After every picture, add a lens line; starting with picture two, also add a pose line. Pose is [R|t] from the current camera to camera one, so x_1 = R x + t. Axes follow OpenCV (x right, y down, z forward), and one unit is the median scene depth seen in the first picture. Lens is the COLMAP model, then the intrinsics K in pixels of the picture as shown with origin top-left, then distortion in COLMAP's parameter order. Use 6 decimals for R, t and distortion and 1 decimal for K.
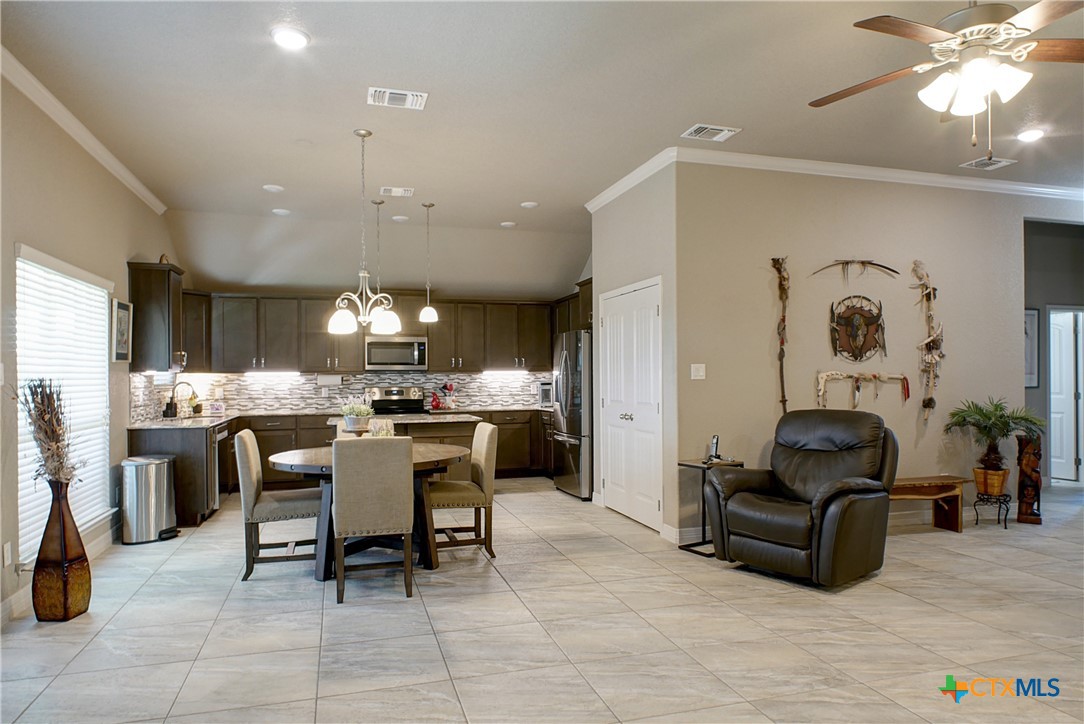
lens RADIAL K [[673.5, 0, 532.5], [0, 673.5, 378.8], [0, 0, 1]] dist [0.003450, -0.014596]
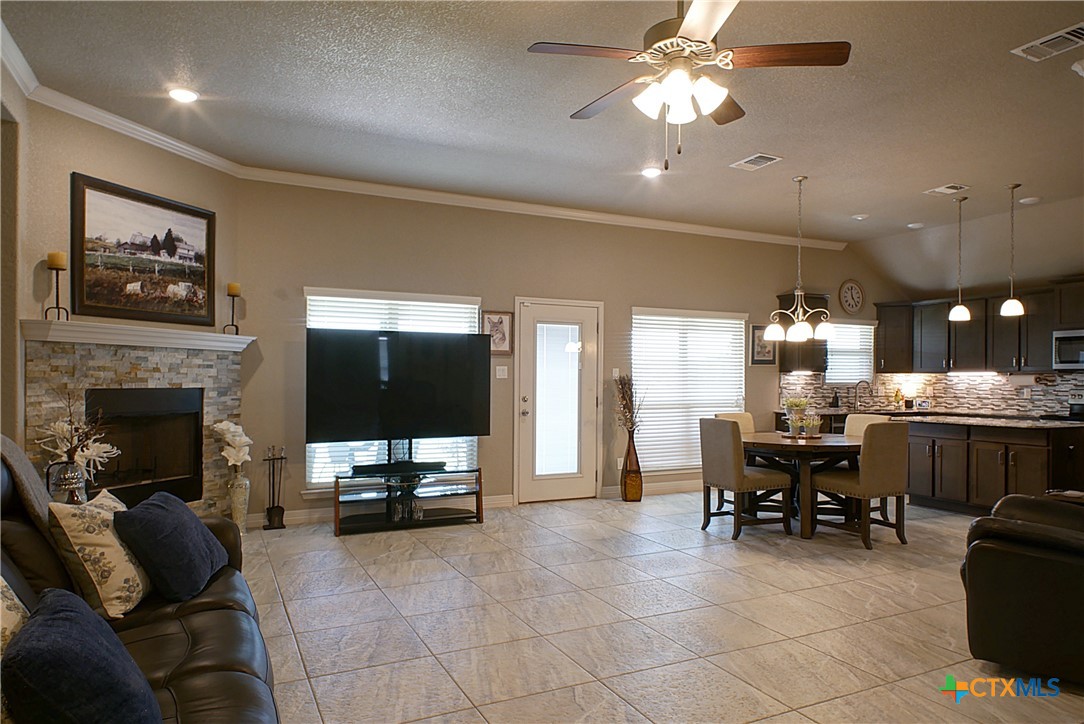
lens RADIAL K [[673.5, 0, 549.5], [0, 673.5, 375.3], [0, 0, 1]] dist [0.003450, -0.014596]
pose [[0.177589, 0.000349, -0.984105, 0.746898], [-0.006561, 0.999978, -0.000830, -0.000110], [0.984083, 0.006604, 0.177588, 0.277764]]
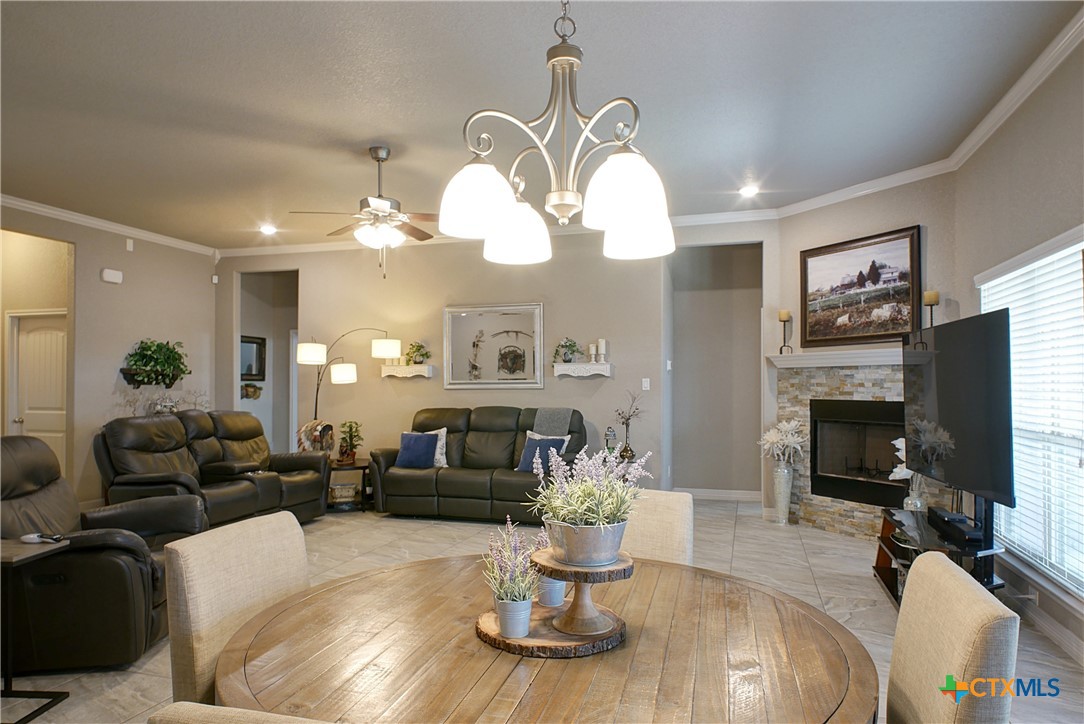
lens RADIAL K [[673.5, 0, 563.8], [0, 673.5, 378.6], [0, 0, 1]] dist [0.003450, -0.014596]
pose [[-0.851228, 0.010296, 0.524695, -0.349246], [0.003904, 0.999904, -0.013287, -0.002358], [-0.524781, -0.009262, -0.851187, 1.042687]]
